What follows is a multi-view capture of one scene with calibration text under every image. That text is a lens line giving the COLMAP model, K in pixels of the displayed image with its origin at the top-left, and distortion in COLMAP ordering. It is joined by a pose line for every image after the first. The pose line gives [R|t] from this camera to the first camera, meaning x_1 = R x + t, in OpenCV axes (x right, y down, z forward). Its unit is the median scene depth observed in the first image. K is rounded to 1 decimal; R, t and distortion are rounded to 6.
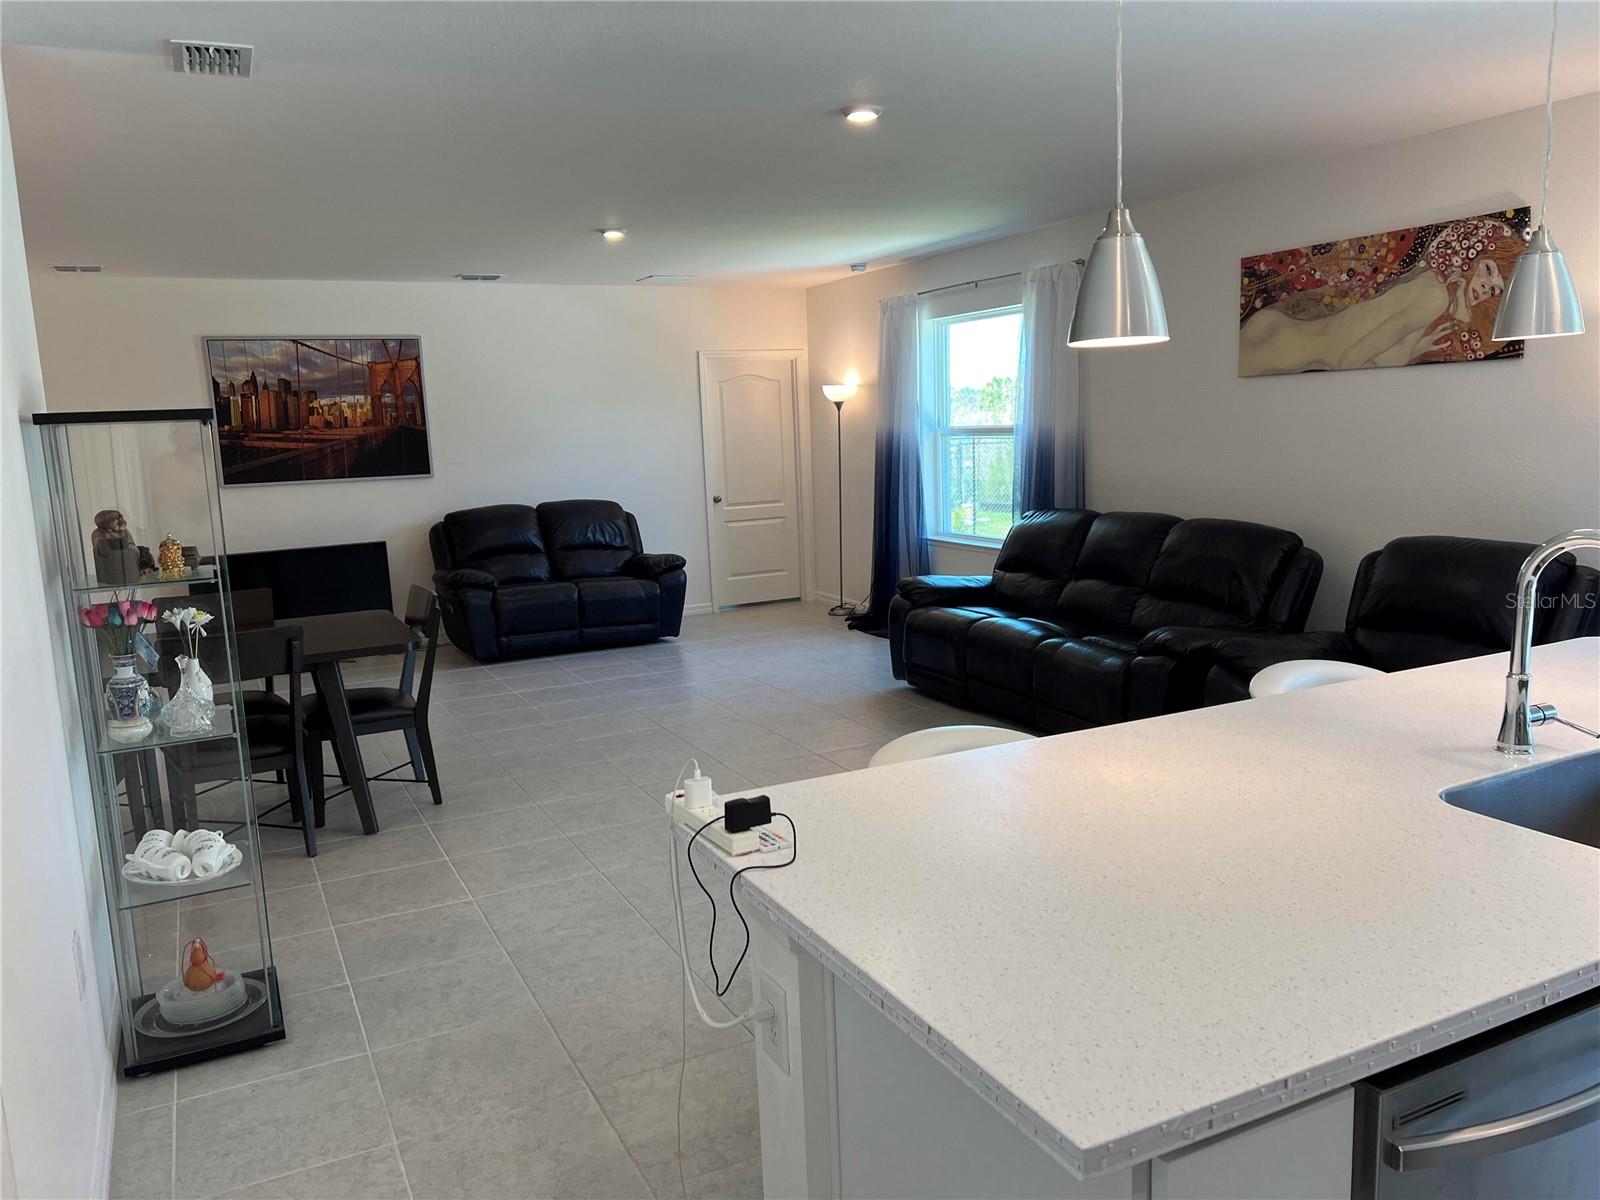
lens RADIAL K [[1201.8, 0, 787.9], [0, 1201.8, 609.2], [0, 0, 1]] dist [0.052693, -0.054957]
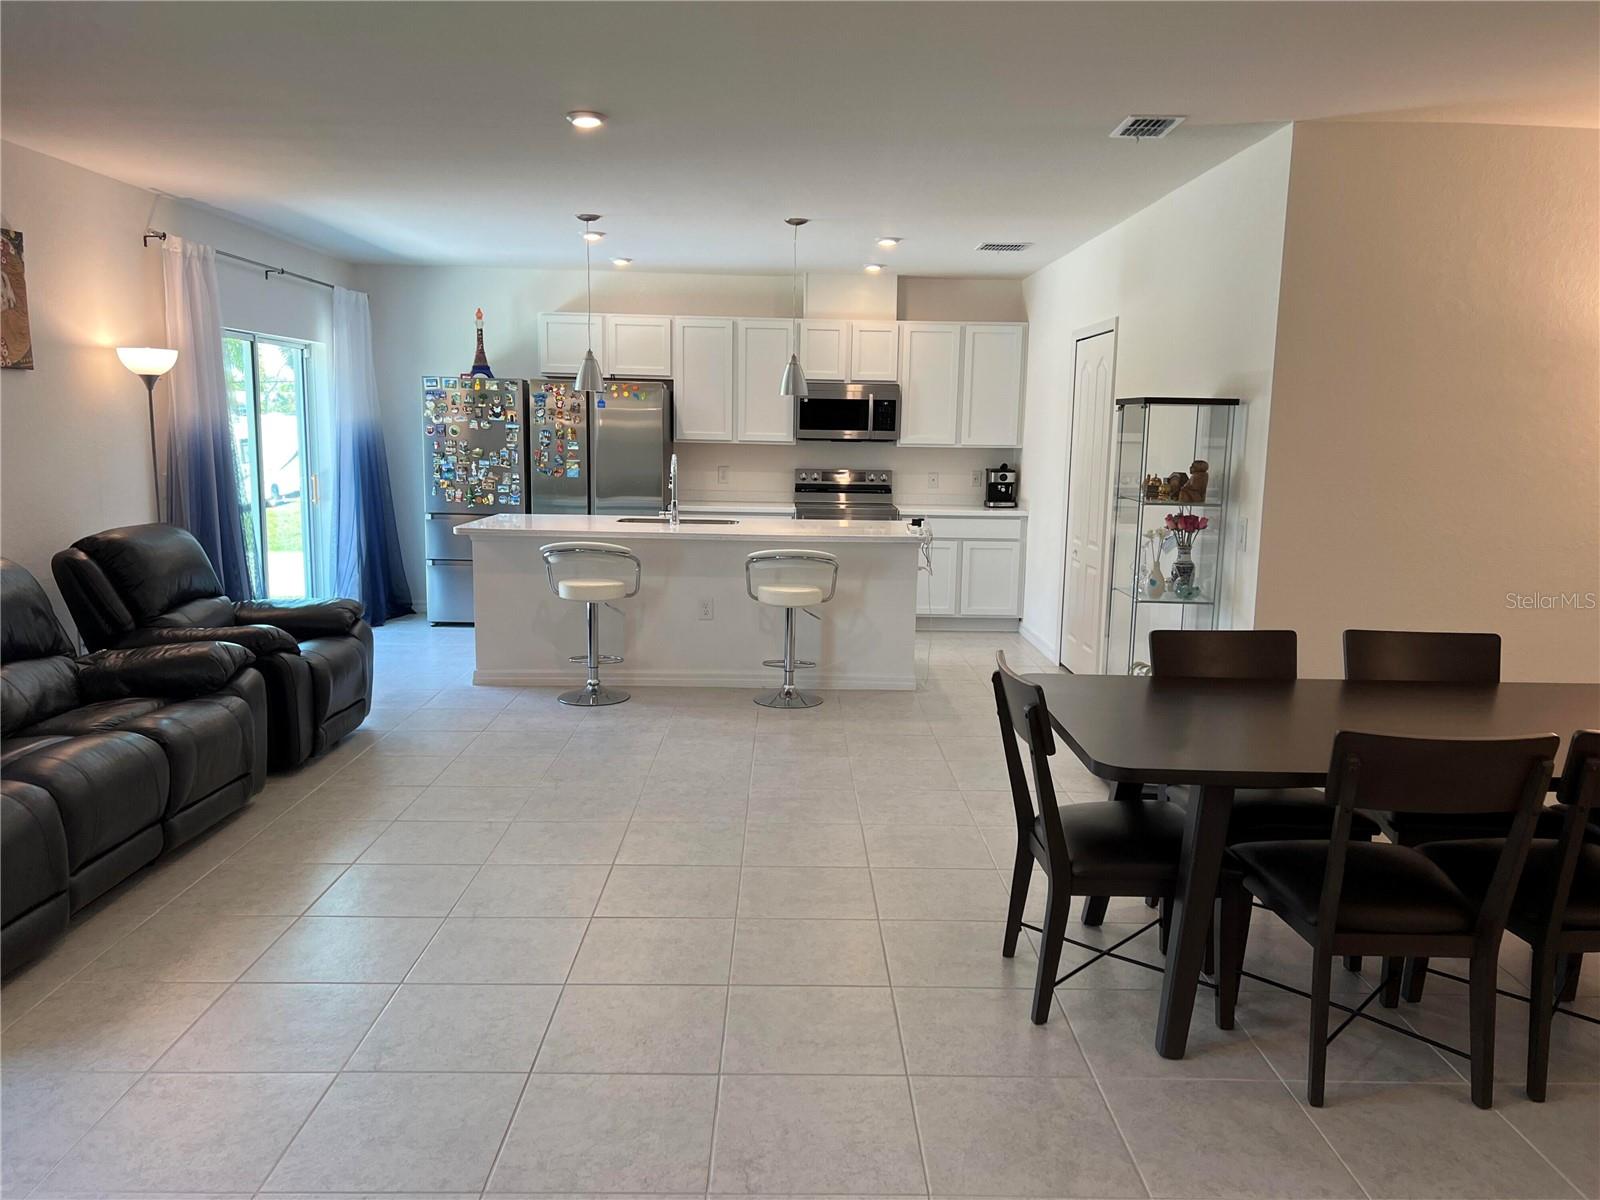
lens RADIAL K [[1201.7, 0, 804.2], [0, 1201.7, 597.5], [0, 0, 1]] dist [0.057706, -0.069611]
pose [[-0.904464, -0.032896, 0.425279, -0.376173], [0.091487, 0.958858, 0.268740, -0.180855], [-0.416623, 0.281973, -0.864243, 1.288627]]
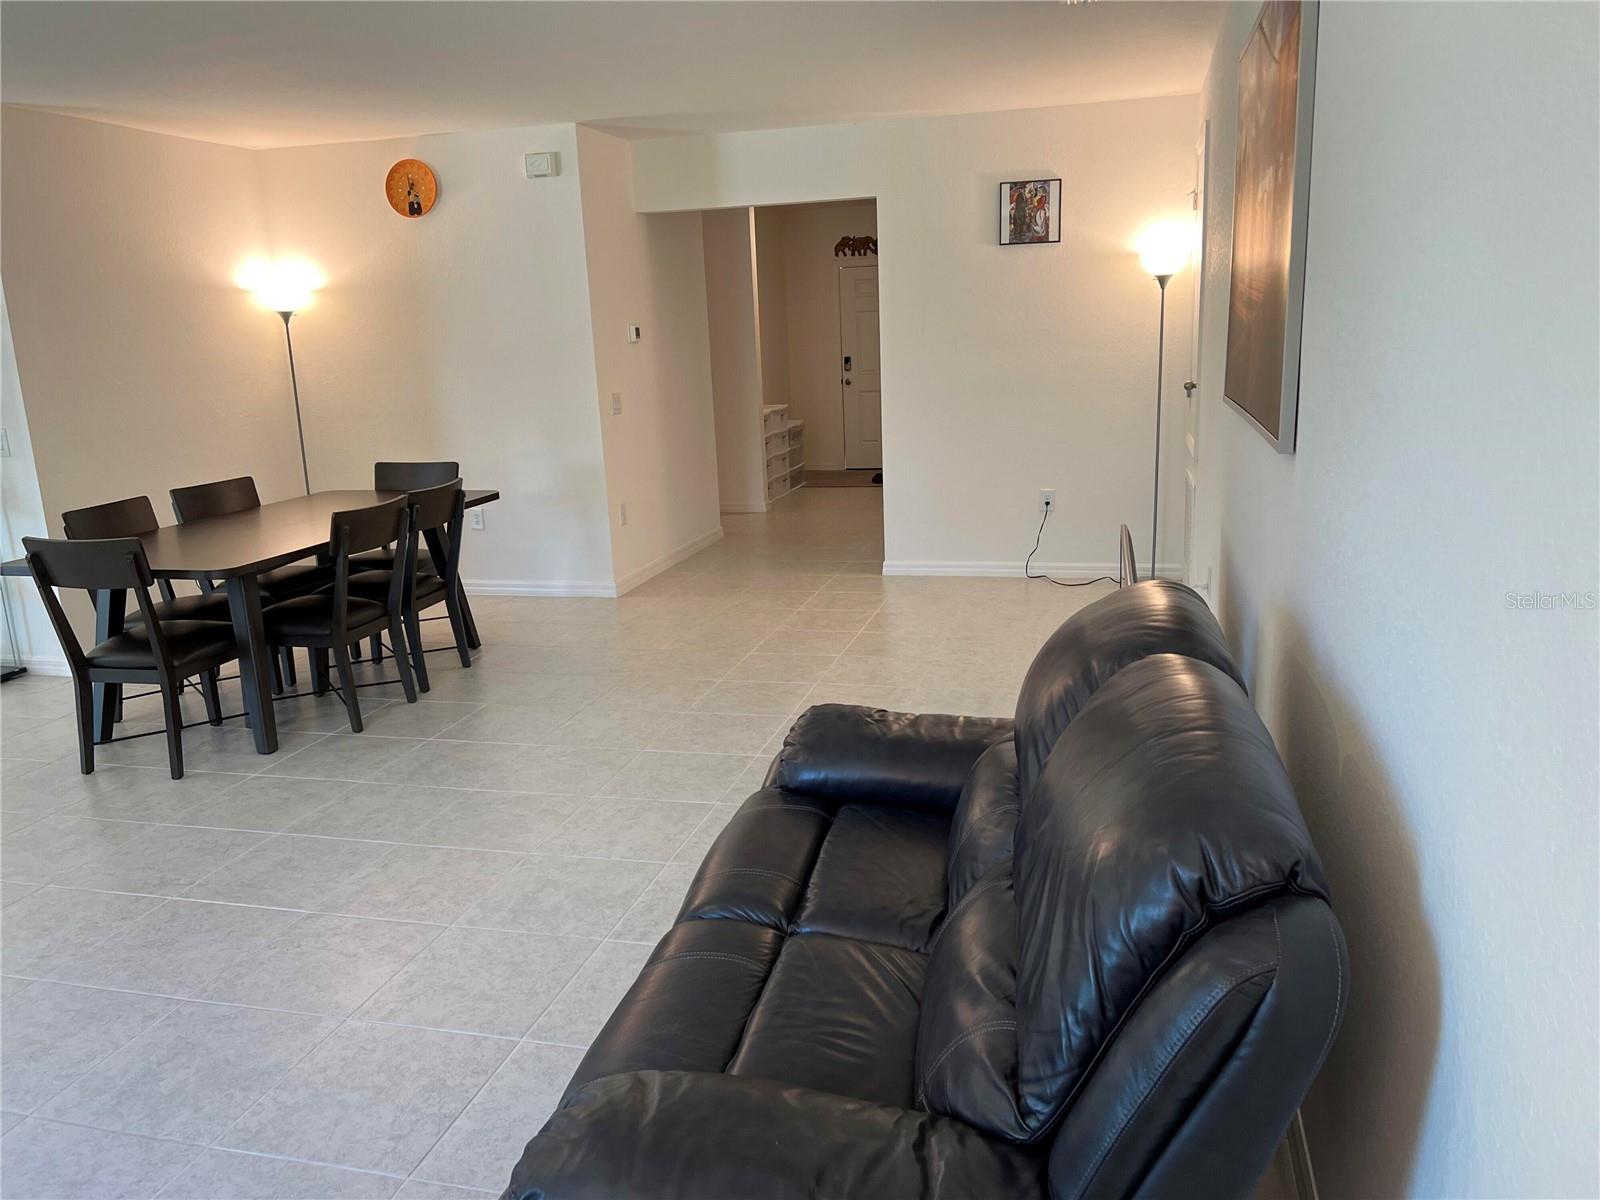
lens RADIAL K [[1201.7, 0, 804.2], [0, 1201.7, 597.5], [0, 0, 1]] dist [0.057706, -0.069611]
pose [[-0.651966, 0.238439, -0.719783, -0.019244], [-0.052755, 0.932706, 0.356757, -0.237060], [0.756411, 0.270566, -0.595514, 1.527175]]
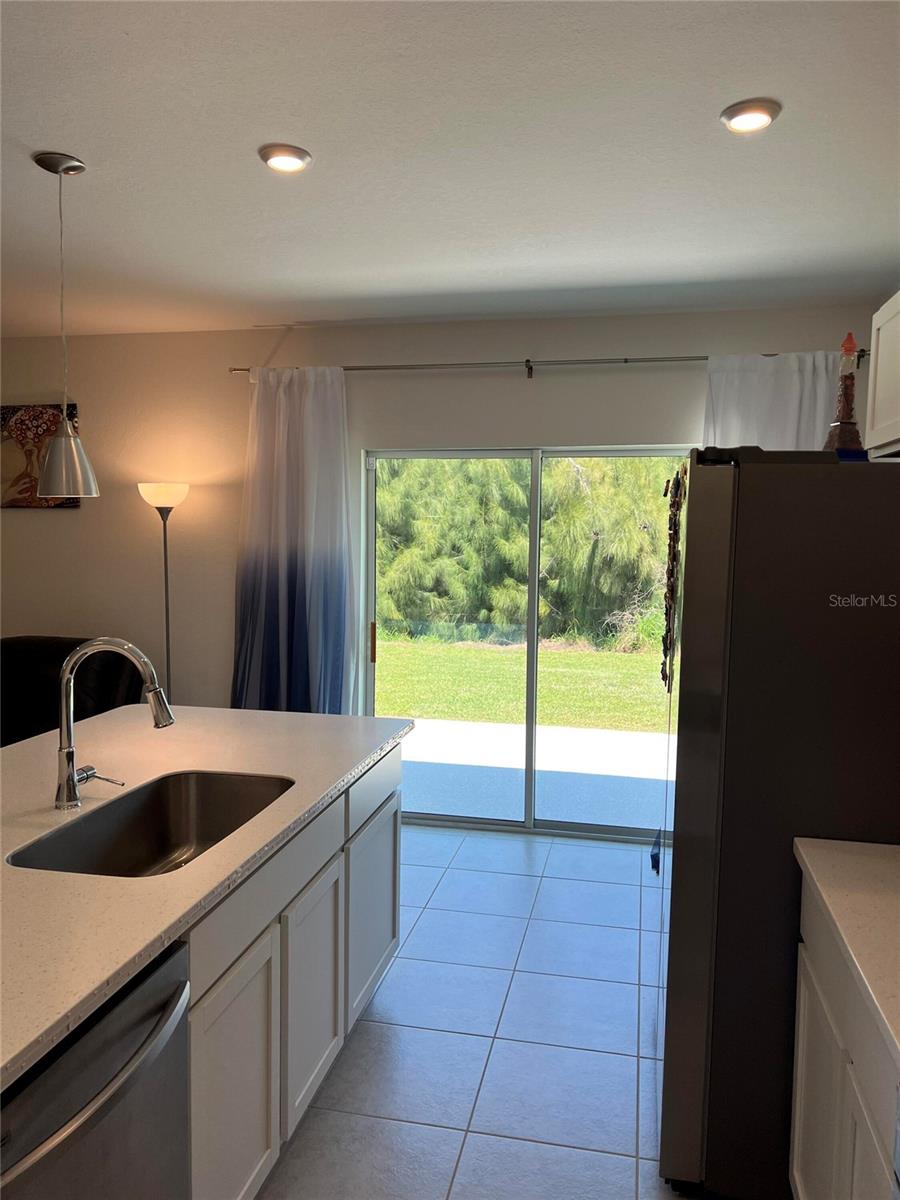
lens RADIAL K [[901.3, 0, 448.5], [0, 901.3, 600.0], [0, 0, 1]] dist [0.052693, -0.054957]
pose [[0.620874, -0.016646, 0.783734, 0.029405], [0.088716, 0.994843, -0.049151, -0.007568], [-0.778874, 0.100047, 0.619149, 0.015334]]
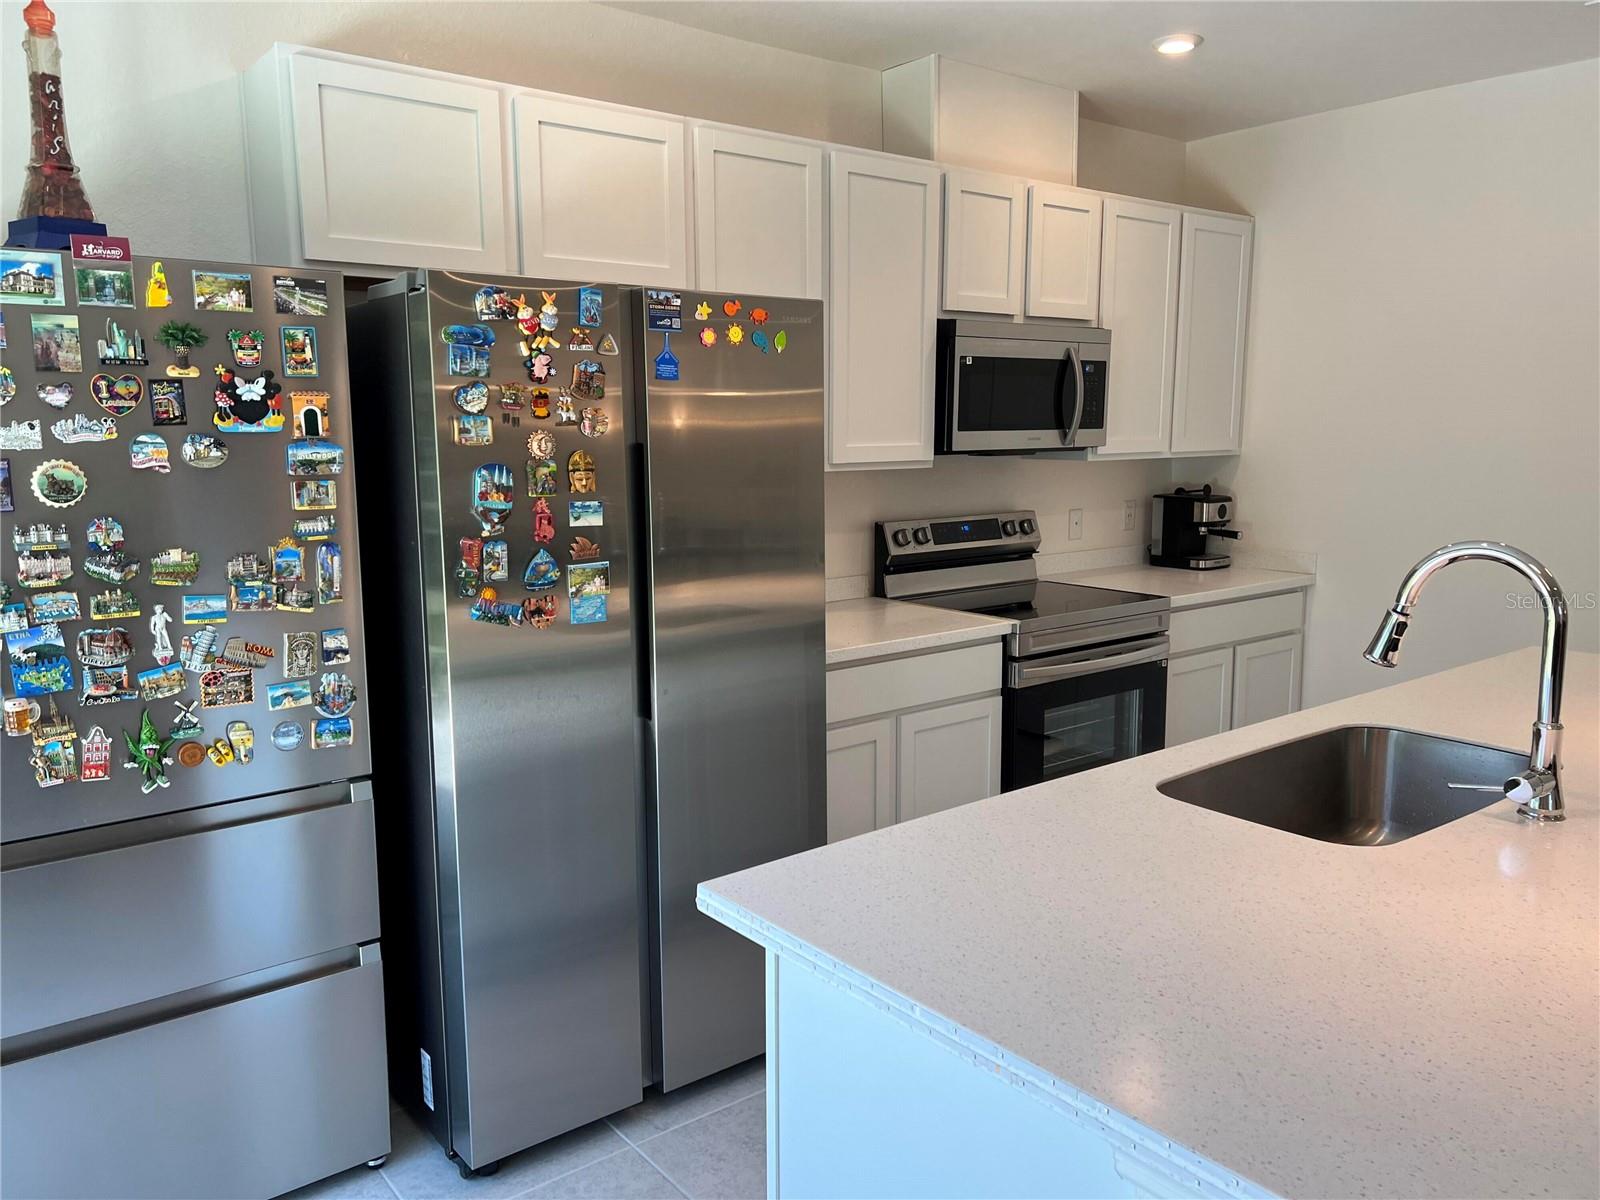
lens RADIAL K [[1201.7, 0, 804.2], [0, 1201.7, 597.5], [0, 0, 1]] dist [0.057706, -0.069611]
pose [[-0.976462, 0.078335, -0.200962, 0.436761], [0.011698, 0.949581, 0.313305, -0.100140], [0.215372, 0.303579, -0.928146, 0.571477]]
